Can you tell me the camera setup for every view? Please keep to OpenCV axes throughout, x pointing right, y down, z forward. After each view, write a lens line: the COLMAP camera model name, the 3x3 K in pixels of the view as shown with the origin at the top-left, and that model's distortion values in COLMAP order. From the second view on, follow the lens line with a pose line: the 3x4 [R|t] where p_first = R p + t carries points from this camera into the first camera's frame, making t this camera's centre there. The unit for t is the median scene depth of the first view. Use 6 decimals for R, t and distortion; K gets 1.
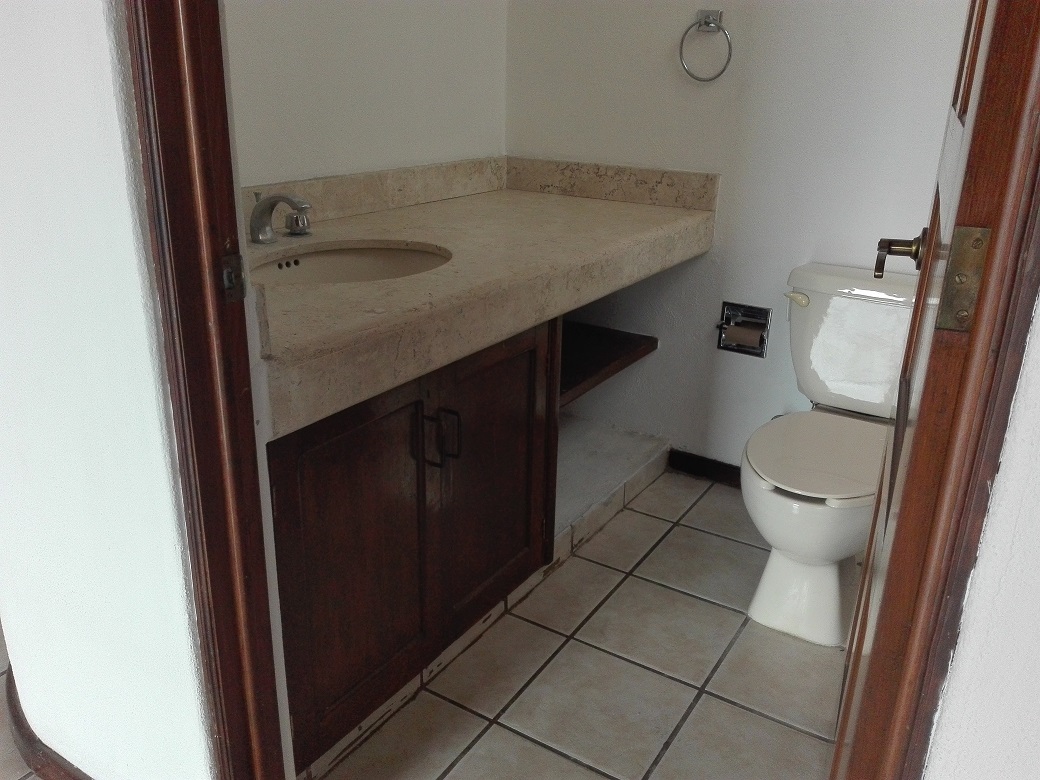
lens RADIAL K [[874.7, 0, 483.4], [0, 874.7, 389.5], [0, 0, 1]] dist [0.076691, -0.000323]
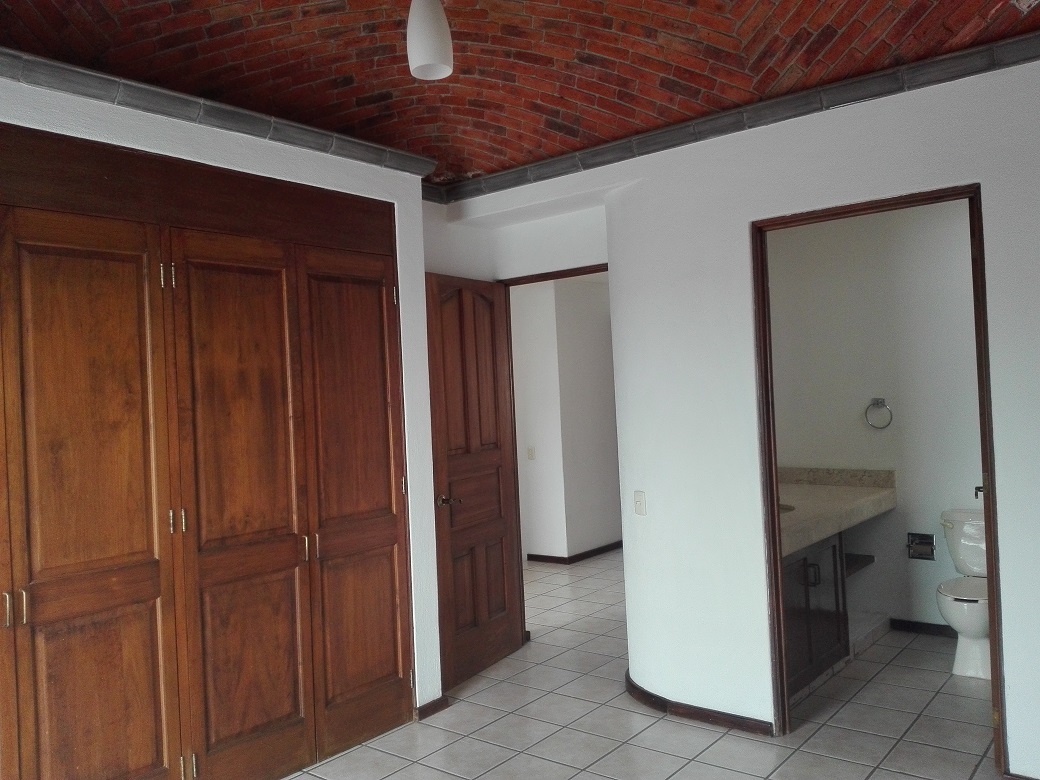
lens RADIAL K [[853.5, 0, 520.0], [0, 853.5, 390.0], [0, 0, 1]] dist [0.003390, -0.000589]
pose [[0.994534, -0.055623, -0.088362, -0.409593], [0.020941, 0.935351, -0.353099, 0.262123], [0.102290, 0.349319, 0.931404, -0.993236]]
